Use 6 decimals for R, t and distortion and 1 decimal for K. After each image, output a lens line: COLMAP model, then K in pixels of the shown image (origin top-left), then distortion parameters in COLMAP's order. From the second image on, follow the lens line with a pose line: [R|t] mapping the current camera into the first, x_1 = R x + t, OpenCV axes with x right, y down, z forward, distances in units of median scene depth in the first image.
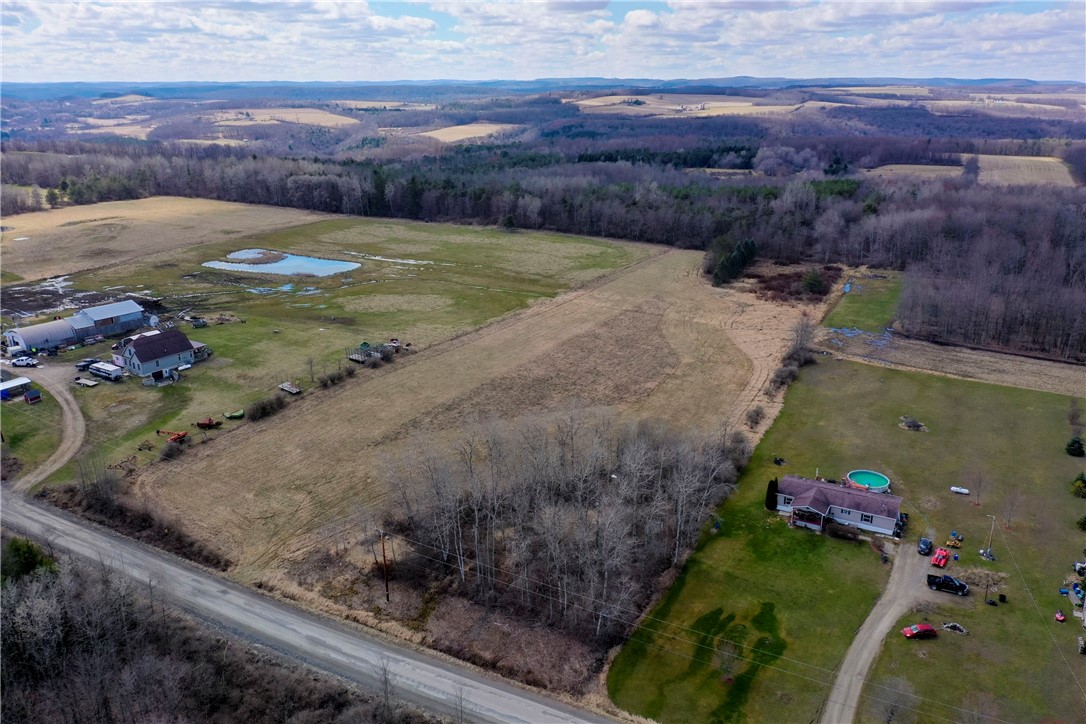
lens RADIAL K [[850.5, 0, 540.3], [0, 850.5, 361.5], [0, 0, 1]] dist [-0.003115, 0.007056]
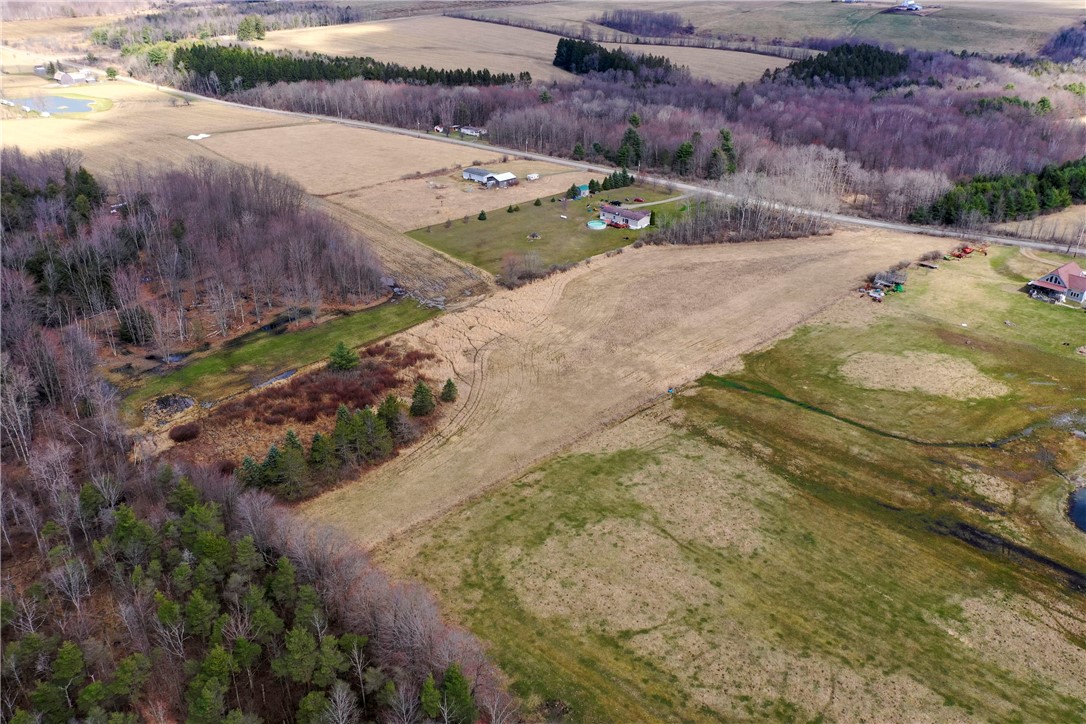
lens RADIAL K [[850.5, 0, 540.3], [0, 850.5, 361.5], [0, 0, 1]] dist [-0.003115, 0.007056]
pose [[-0.958138, -0.126045, 0.257068, -0.055092], [0.092201, 0.714206, 0.693836, -0.959344], [-0.271054, 0.688493, -0.672687, 2.365590]]
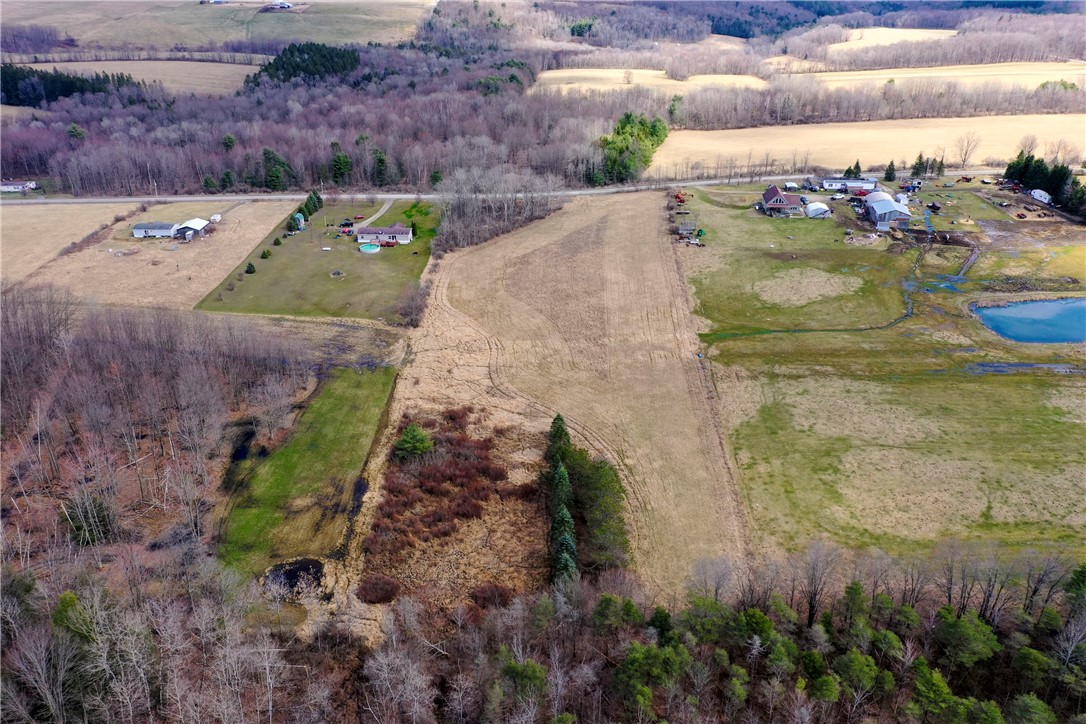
lens RADIAL K [[850.5, 0, 540.3], [0, 850.5, 361.5], [0, 0, 1]] dist [-0.003115, 0.007056]
pose [[-0.892706, 0.202675, -0.402491, 0.778258], [-0.141332, 0.722173, 0.677120, -0.939477], [0.427904, 0.661354, -0.616043, 2.260892]]
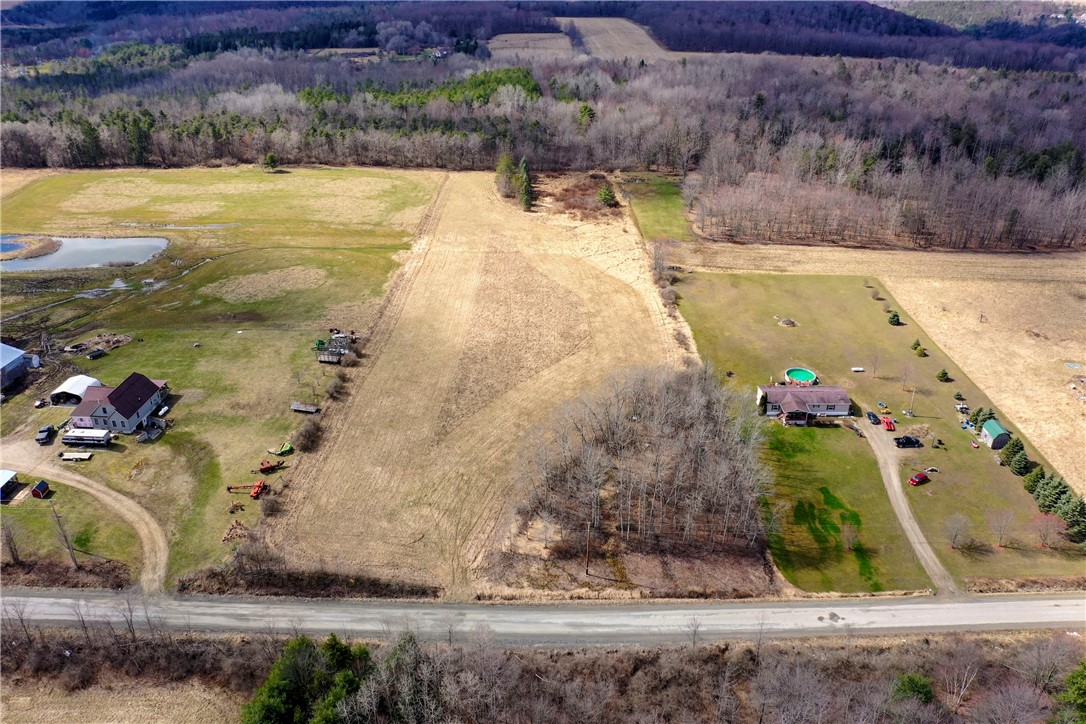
lens RADIAL K [[850.5, 0, 540.3], [0, 850.5, 361.5], [0, 0, 1]] dist [-0.003115, 0.007056]
pose [[0.879130, -0.217971, 0.423814, -0.481508], [0.148868, 0.970379, 0.190271, -0.177616], [-0.452734, -0.104180, 0.885538, -0.007273]]
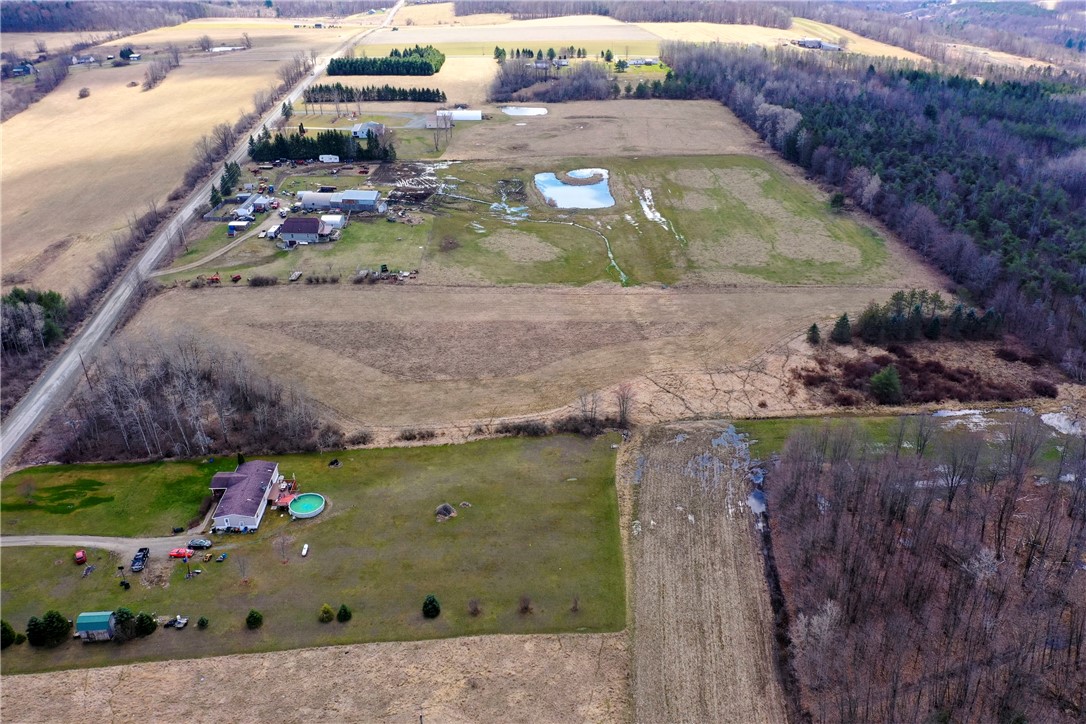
lens RADIAL K [[850.5, 0, 540.3], [0, 850.5, 361.5], [0, 0, 1]] dist [-0.003115, 0.007056]
pose [[0.508769, 0.394546, -0.765171, 1.191688], [-0.266733, 0.917306, 0.295639, -0.408240], [0.818540, 0.053685, 0.571936, 0.518694]]
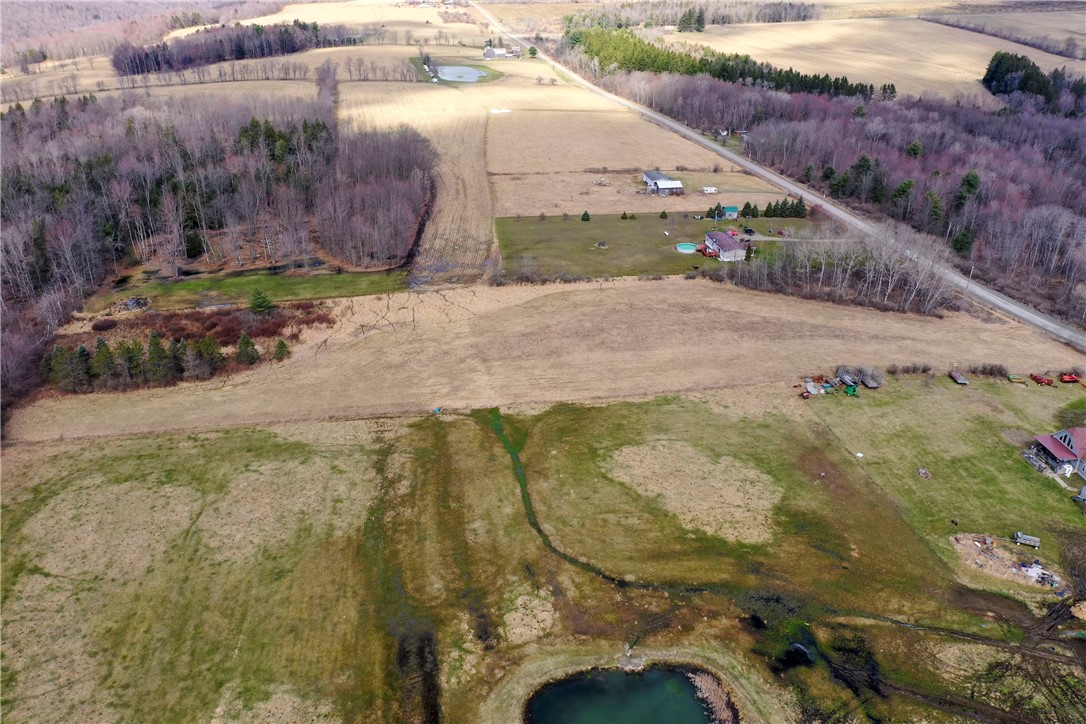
lens RADIAL K [[850.5, 0, 540.3], [0, 850.5, 361.5], [0, 0, 1]] dist [-0.003115, 0.007056]
pose [[-0.617825, -0.355278, 0.701477, -0.741504], [0.245929, 0.760044, 0.601542, -0.789196], [-0.746868, 0.544161, -0.382201, 1.863900]]
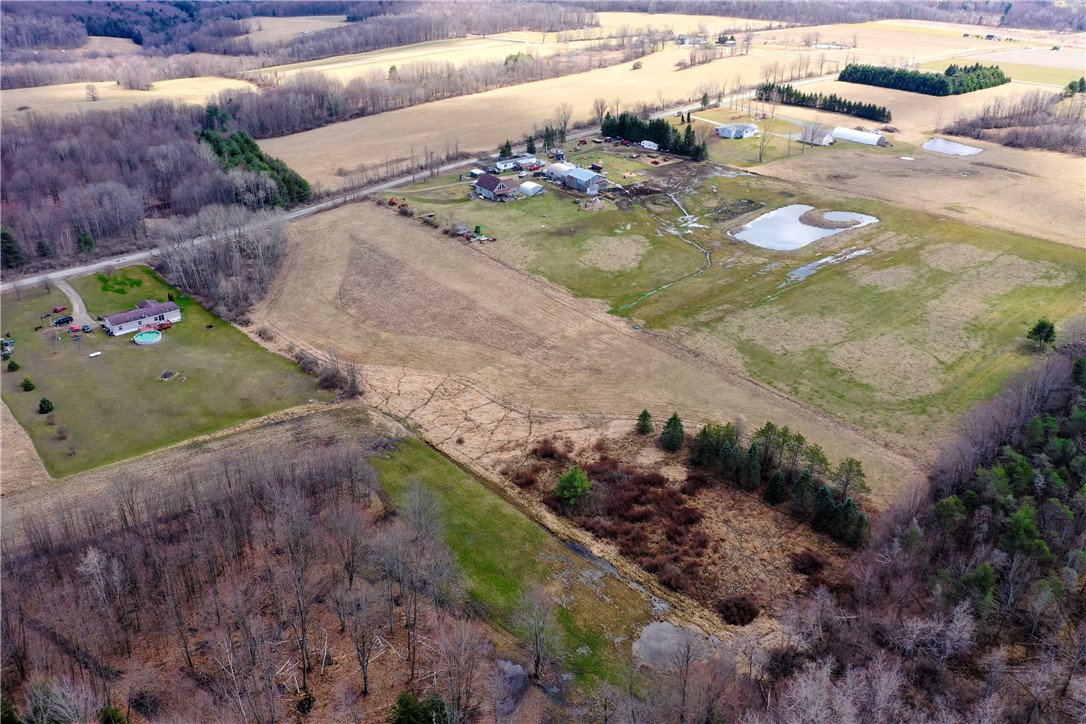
lens RADIAL K [[850.5, 0, 540.3], [0, 850.5, 361.5], [0, 0, 1]] dist [-0.003115, 0.007056]
pose [[-0.351714, 0.428308, -0.832376, 1.290893], [-0.298158, 0.791624, 0.533322, -0.779521], [0.887355, 0.435756, -0.150722, 1.679436]]
